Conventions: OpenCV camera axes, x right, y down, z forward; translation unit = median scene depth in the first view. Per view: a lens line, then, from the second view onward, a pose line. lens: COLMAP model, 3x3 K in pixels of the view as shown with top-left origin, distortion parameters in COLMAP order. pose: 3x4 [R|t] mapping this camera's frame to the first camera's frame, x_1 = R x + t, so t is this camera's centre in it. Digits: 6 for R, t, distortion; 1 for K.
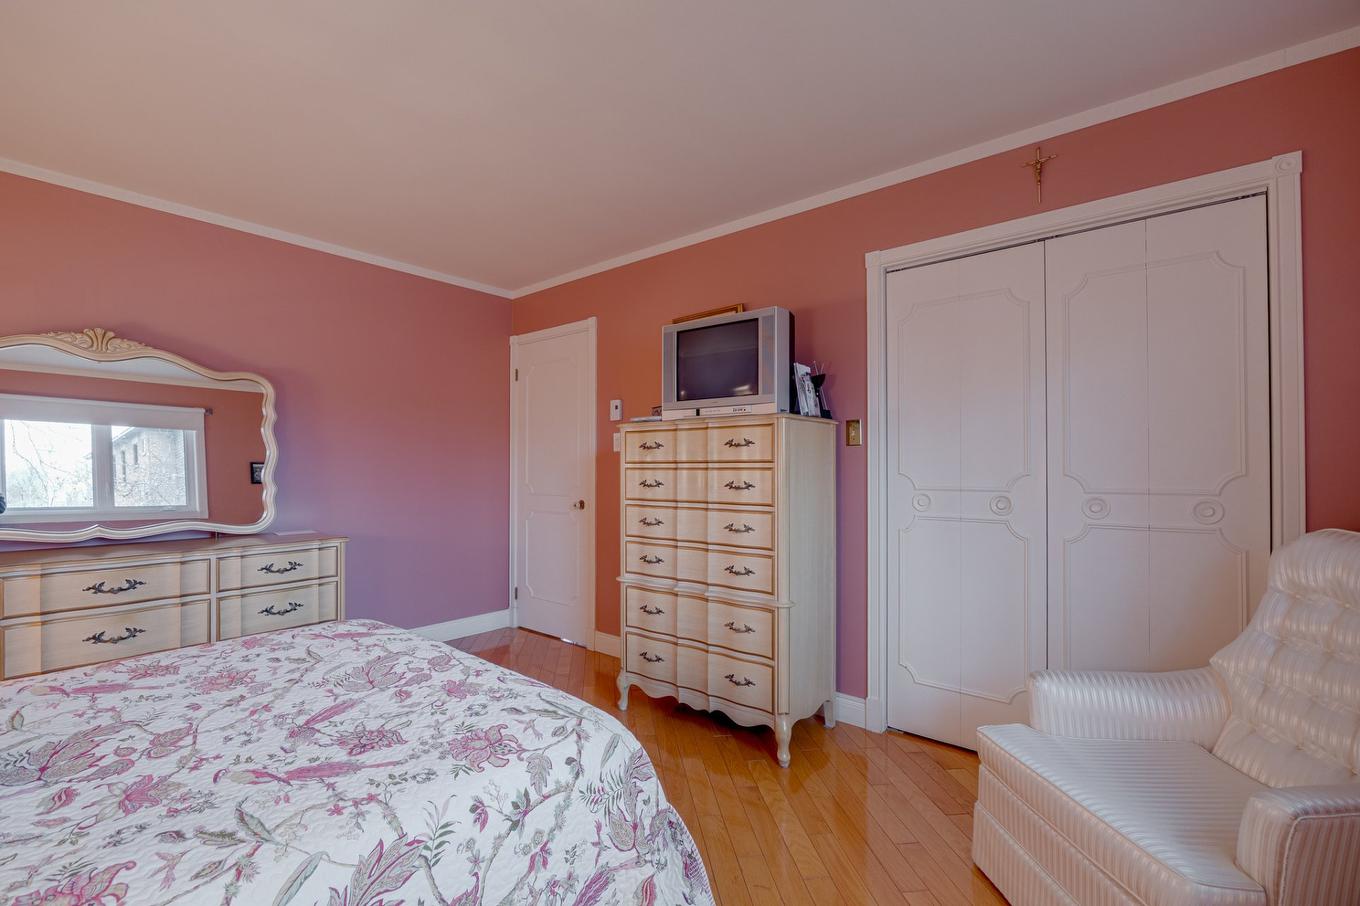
lens RADIAL K [[610.8, 0, 676.3], [0, 610.8, 461.2], [0, 0, 1]] dist [-0.027777, 0.000462]
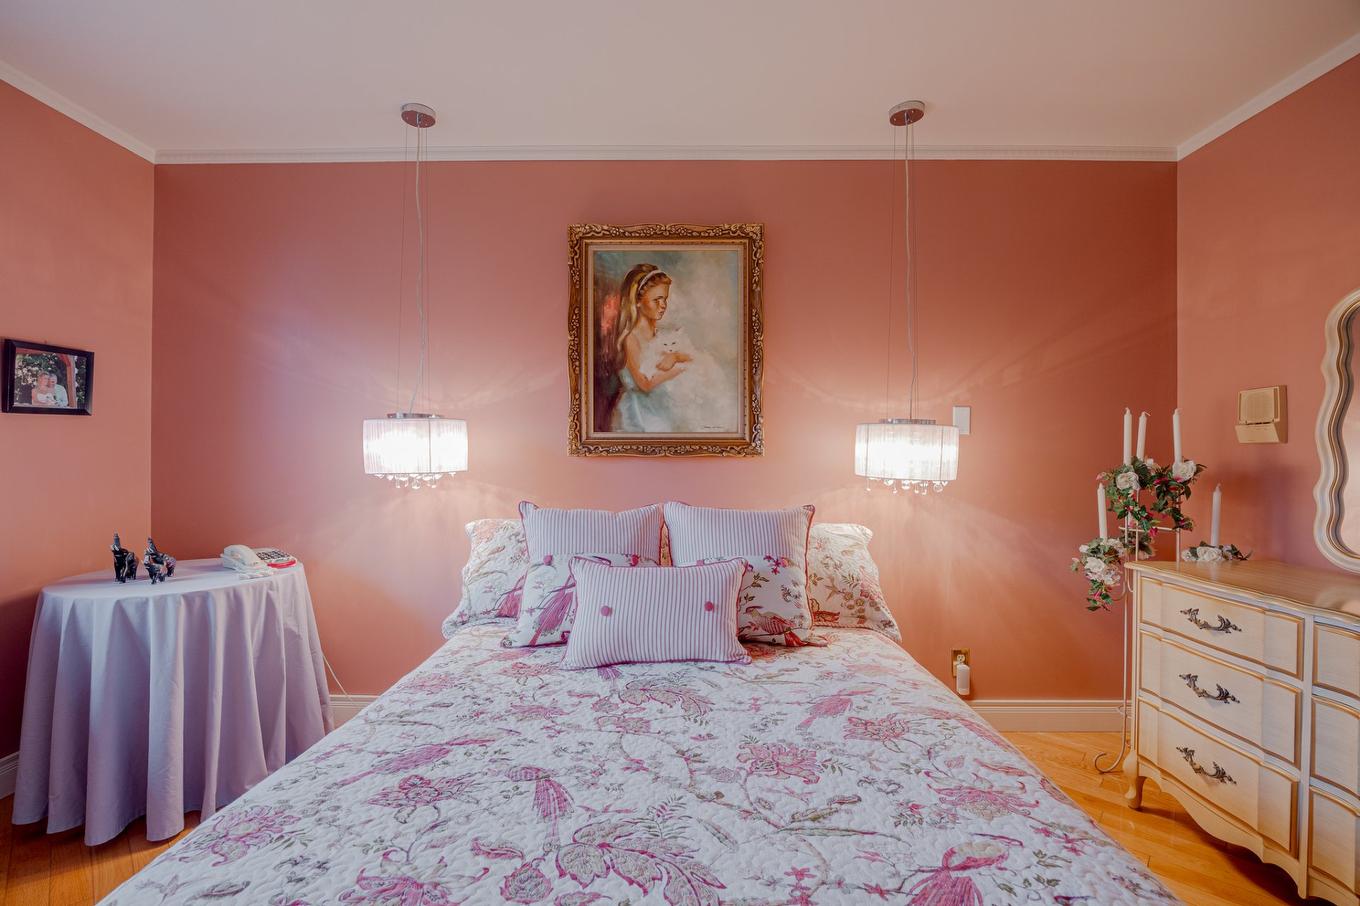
lens RADIAL K [[610.8, 0, 682.5], [0, 610.8, 456.0], [0, 0, 1]] dist [-0.027777, 0.000462]
pose [[-0.783652, -0.004661, -0.621182, -0.232634], [0.003391, 0.999925, -0.011780, 0.023319], [0.621191, -0.011338, -0.783577, 1.529655]]
